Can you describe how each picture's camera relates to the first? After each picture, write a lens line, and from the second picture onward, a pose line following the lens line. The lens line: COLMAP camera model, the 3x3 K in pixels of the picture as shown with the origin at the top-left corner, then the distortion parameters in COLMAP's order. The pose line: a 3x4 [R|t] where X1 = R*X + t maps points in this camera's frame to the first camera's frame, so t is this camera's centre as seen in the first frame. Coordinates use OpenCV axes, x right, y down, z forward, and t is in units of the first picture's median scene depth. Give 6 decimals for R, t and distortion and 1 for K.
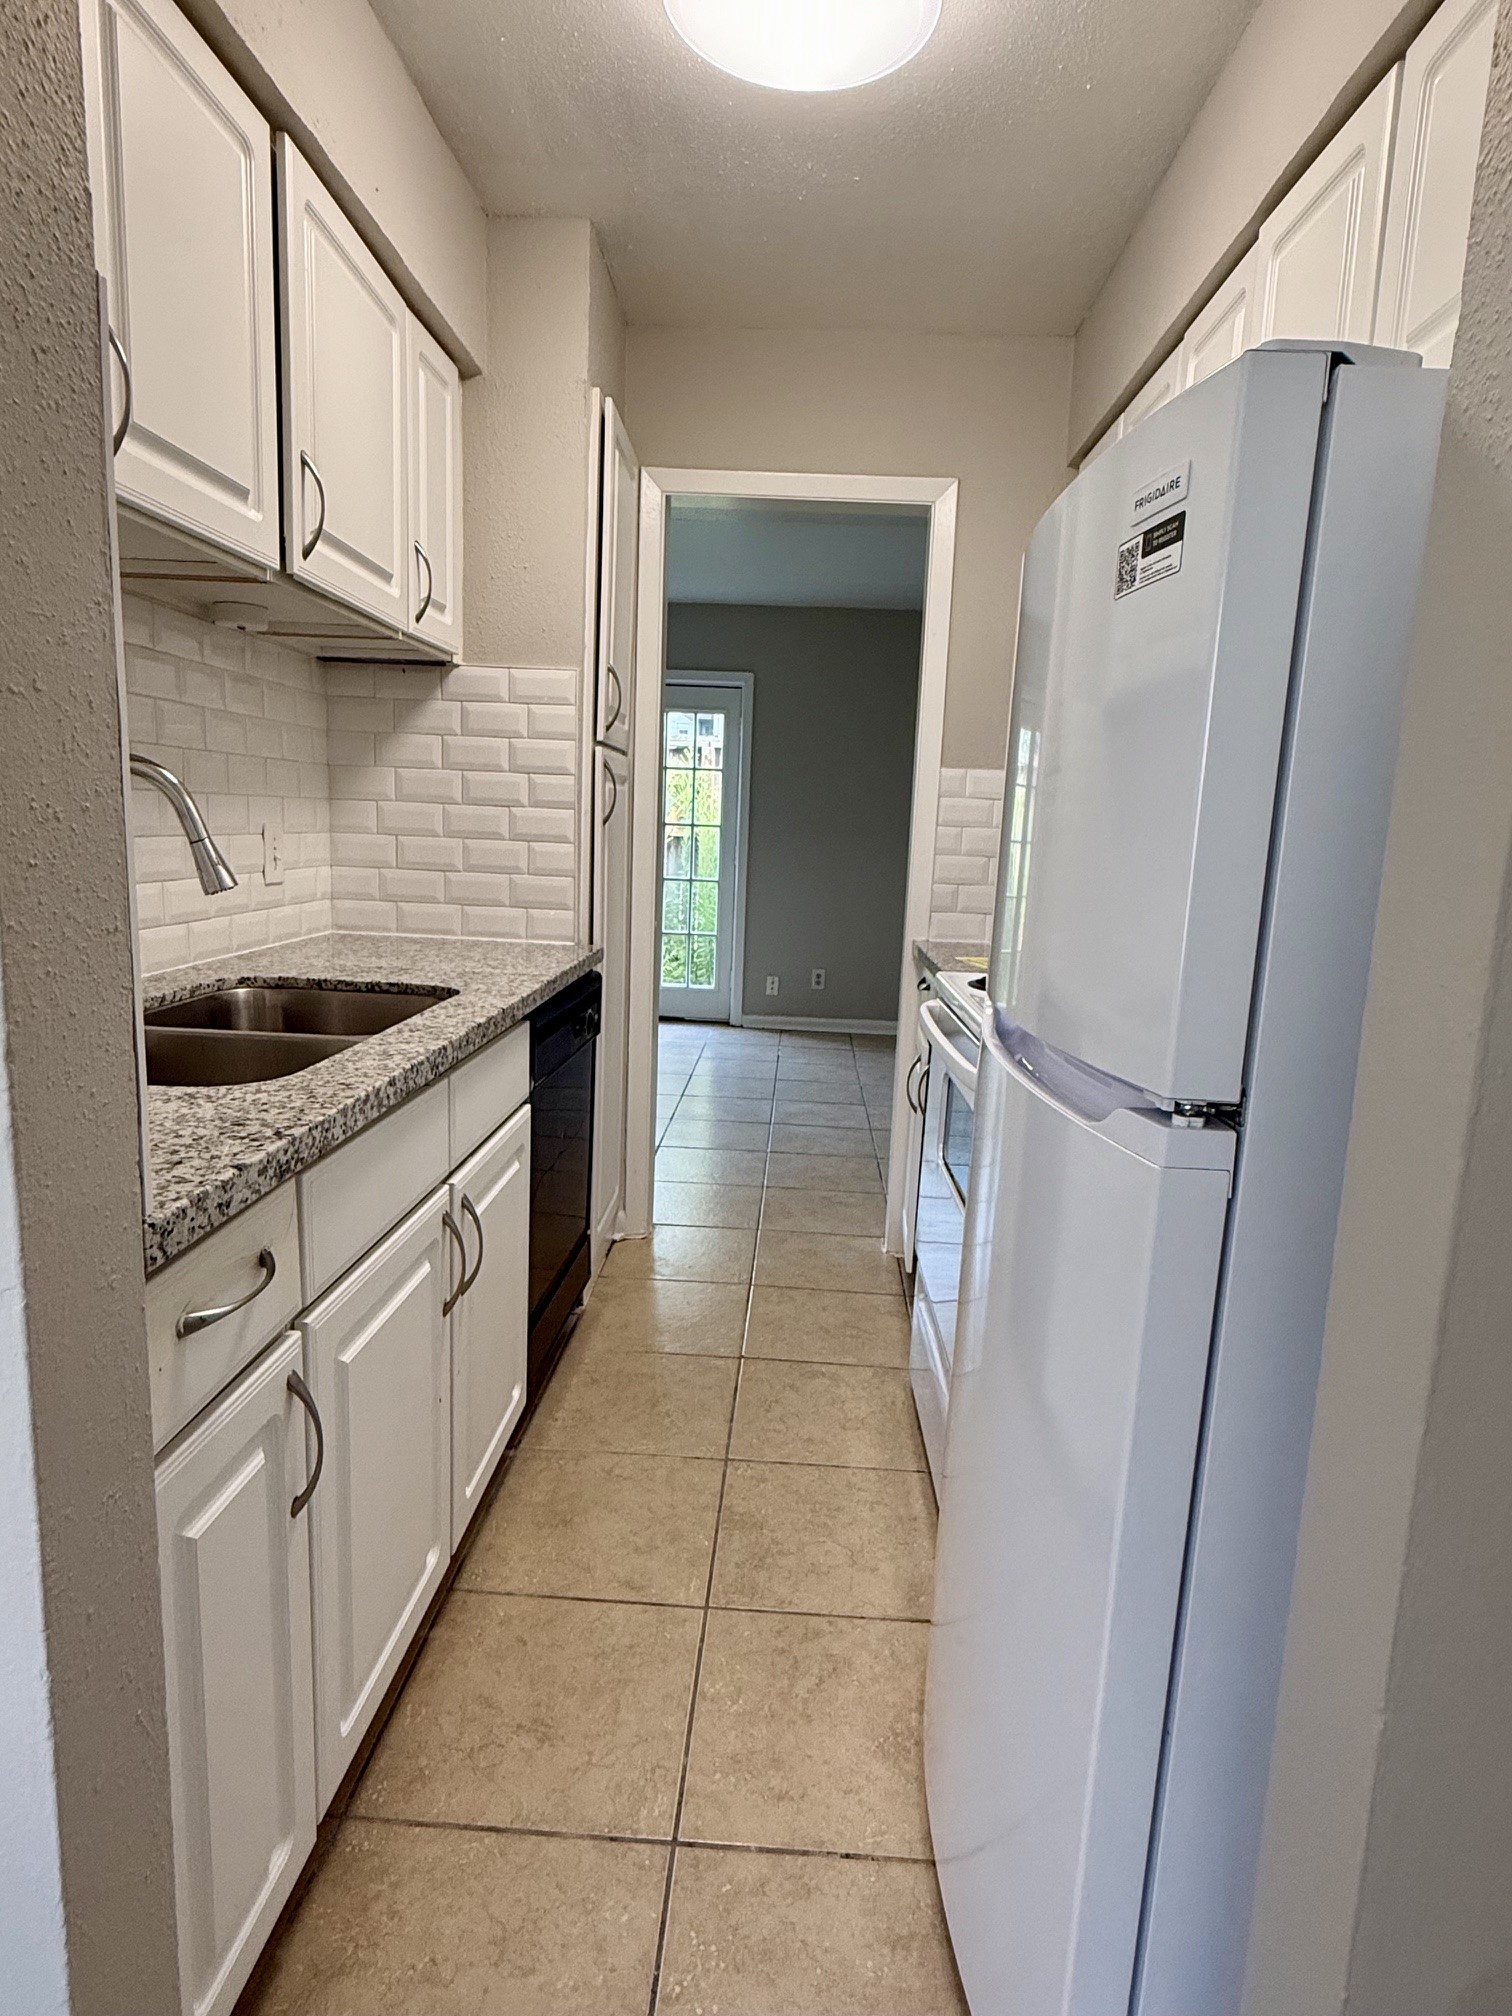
lens RADIAL K [[1115.1, 0, 756.0], [0, 1115.1, 1008.0], [0, 0, 1]] dist [-0.003445, -0.000529]
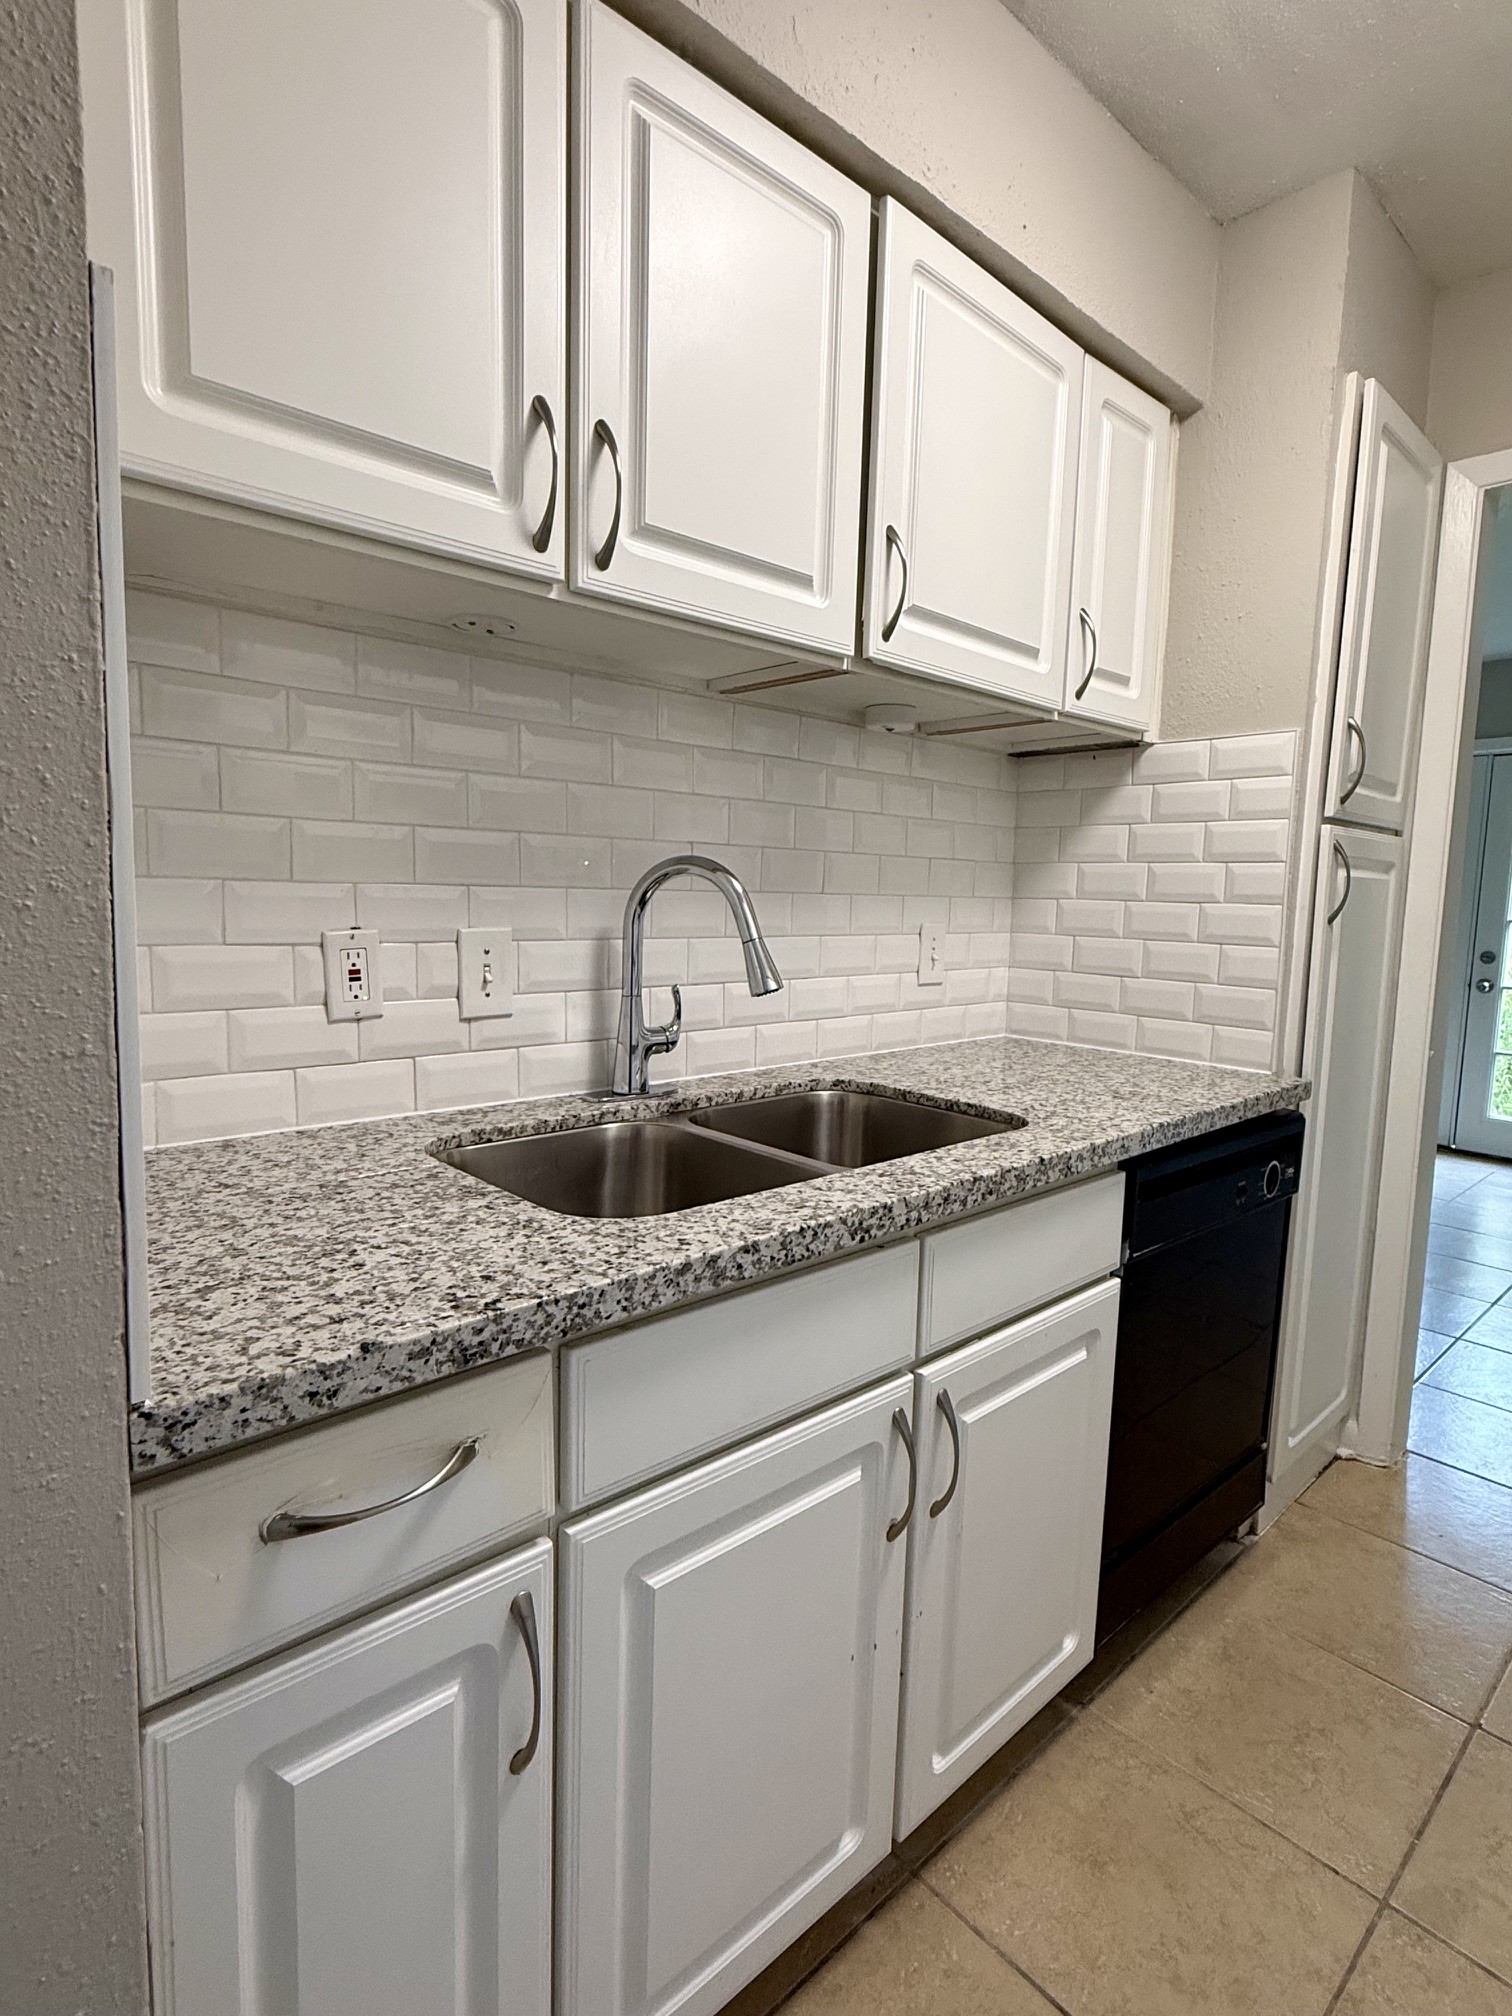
lens RADIAL K [[1014.7, 0, 756.0], [0, 1014.7, 1008.0], [0, 0, 1]] dist [-0.000598, 0.000320]
pose [[0.705382, 0.054264, -0.706747, 0.111665], [-0.111479, 0.993150, -0.035010, -0.049730], [0.700006, 0.103483, 0.706599, 0.306997]]
